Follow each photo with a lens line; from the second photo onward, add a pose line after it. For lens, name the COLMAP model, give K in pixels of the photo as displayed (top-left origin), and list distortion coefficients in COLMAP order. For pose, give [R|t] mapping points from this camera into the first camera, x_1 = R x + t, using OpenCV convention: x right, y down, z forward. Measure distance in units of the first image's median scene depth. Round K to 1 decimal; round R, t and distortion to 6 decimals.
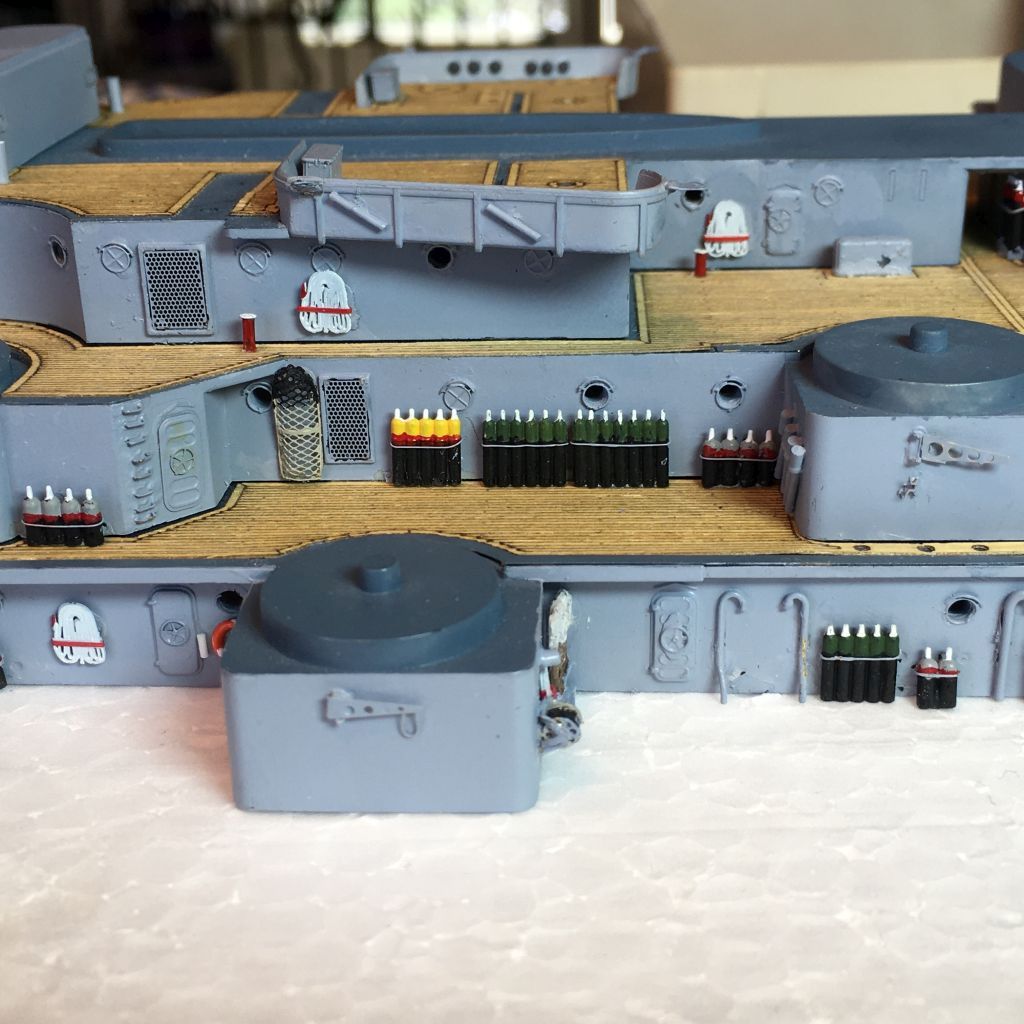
lens RADIAL K [[1614.2, 0, 510.6], [0, 1614.2, 509.5], [0, 0, 1]] dist [0.032532, 0.000000]
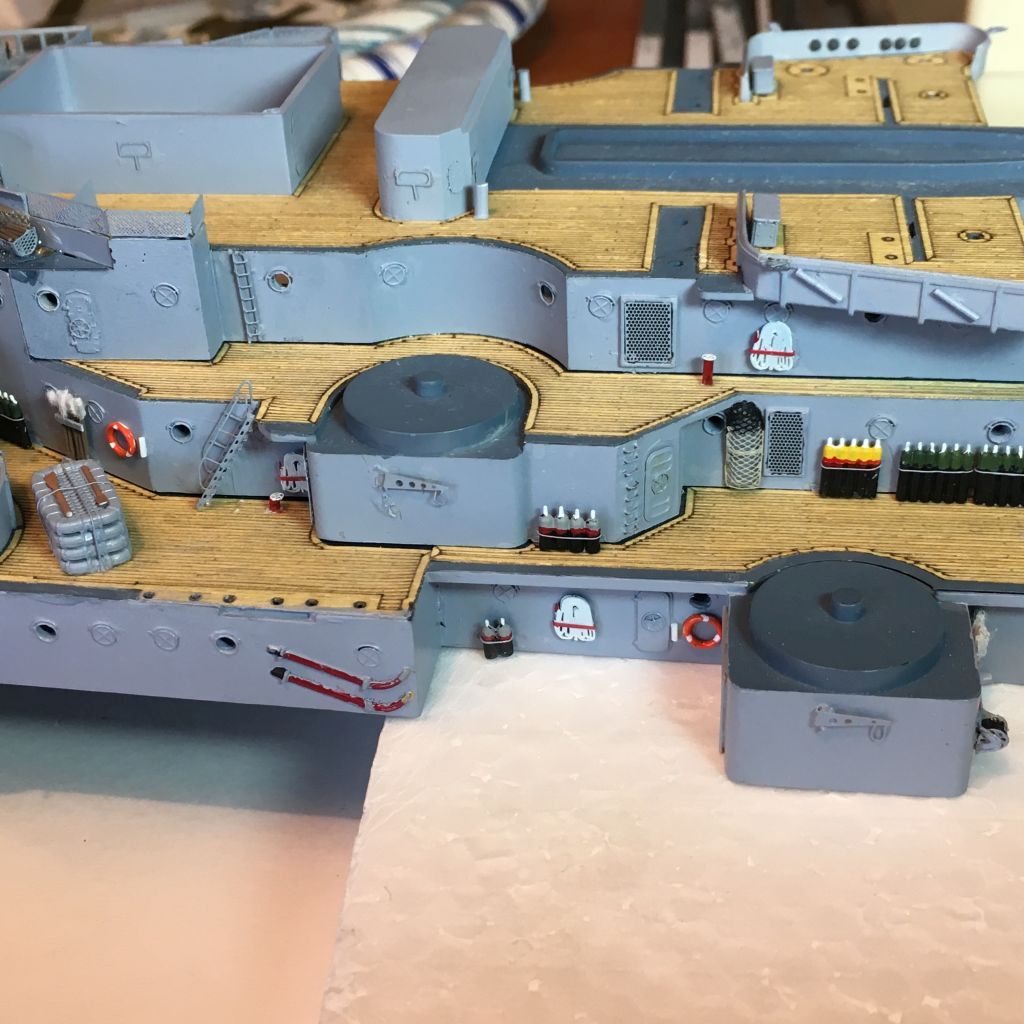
lens RADIAL K [[1614.2, 0, 511.1], [0, 1614.2, 512.6], [0, 0, 1]] dist [0.032532, 0.000000]
pose [[0.996309, 0.035036, -0.078359, -0.220639], [-0.021917, 0.986481, 0.162404, -0.206880], [0.082990, -0.160087, 0.983608, -0.226687]]
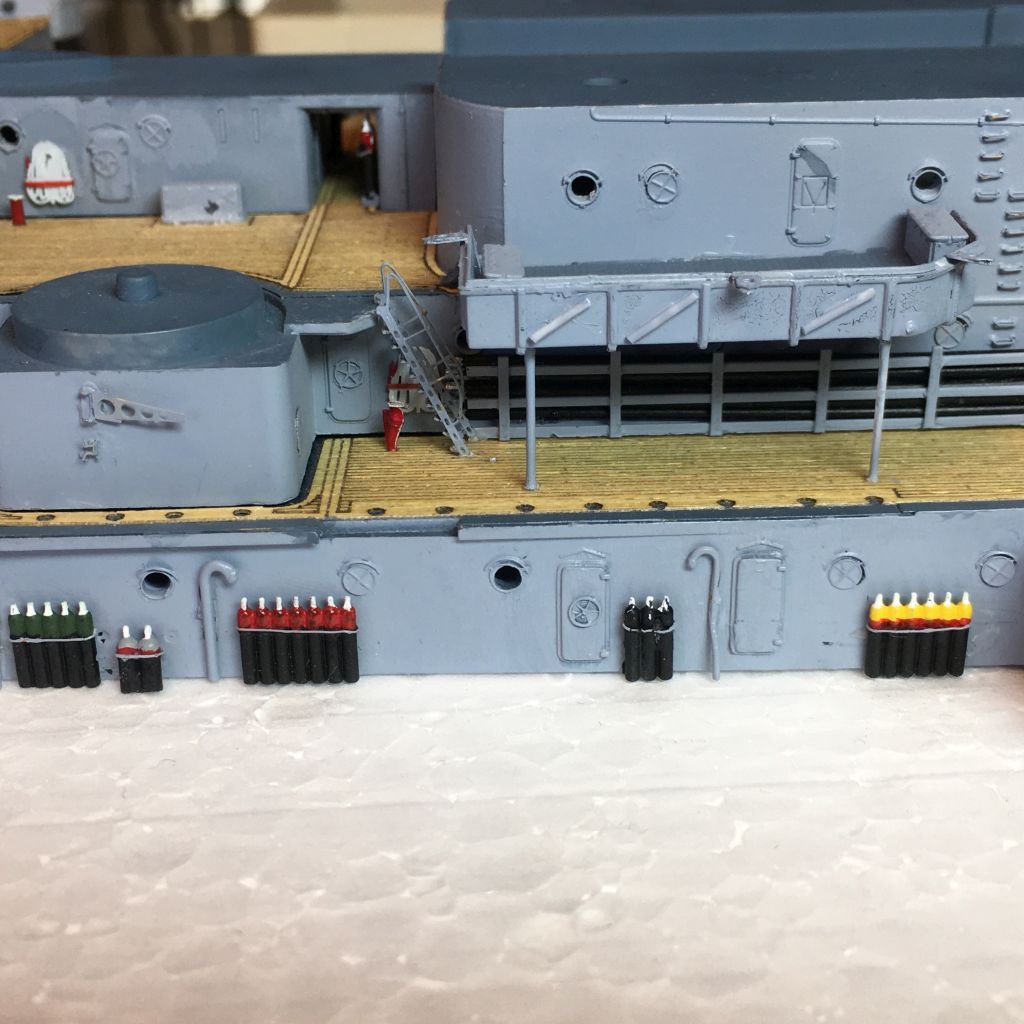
lens RADIAL K [[1614.2, 0, 511.1], [0, 1614.2, 512.6], [0, 0, 1]] dist [0.032532, 0.000000]
pose [[0.997701, -0.018458, 0.065210, 0.400503], [0.017420, 0.999713, 0.016460, 0.010052], [-0.065495, -0.015286, 0.997736, 0.075914]]
